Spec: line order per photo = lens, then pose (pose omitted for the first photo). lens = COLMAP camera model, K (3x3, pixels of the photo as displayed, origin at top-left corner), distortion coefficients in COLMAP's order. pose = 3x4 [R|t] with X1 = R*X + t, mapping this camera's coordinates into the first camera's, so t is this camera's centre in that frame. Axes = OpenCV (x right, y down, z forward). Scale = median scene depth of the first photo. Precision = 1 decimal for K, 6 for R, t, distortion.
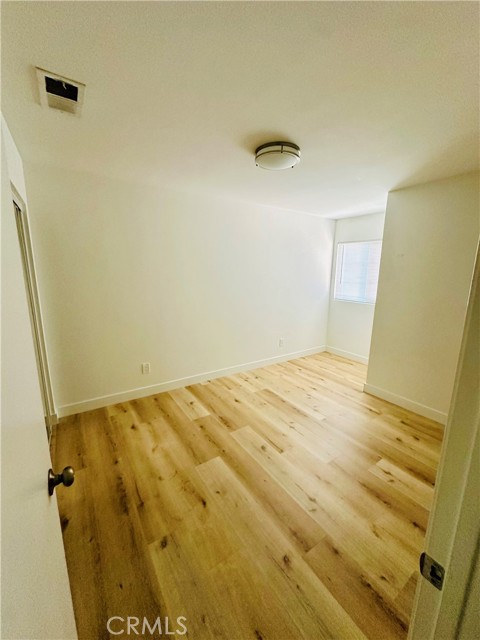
lens RADIAL K [[254.2, 0, 241.2], [0, 254.2, 320.6], [0, 0, 1]] dist [-0.001875, 0.000130]
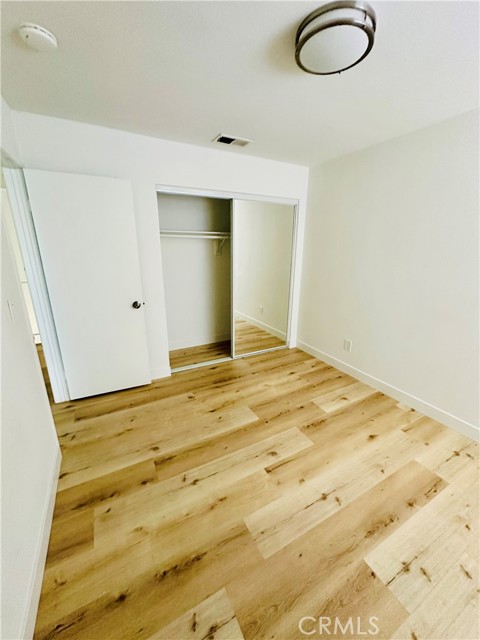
lens RADIAL K [[254.2, 0, 241.2], [0, 254.2, 320.6], [0, 0, 1]] dist [-0.001875, 0.000130]
pose [[-0.094386, 0.273895, -0.957117, 0.714837], [-0.201942, 0.936154, 0.287810, -0.124187], [0.974839, 0.220448, -0.033049, 0.750275]]
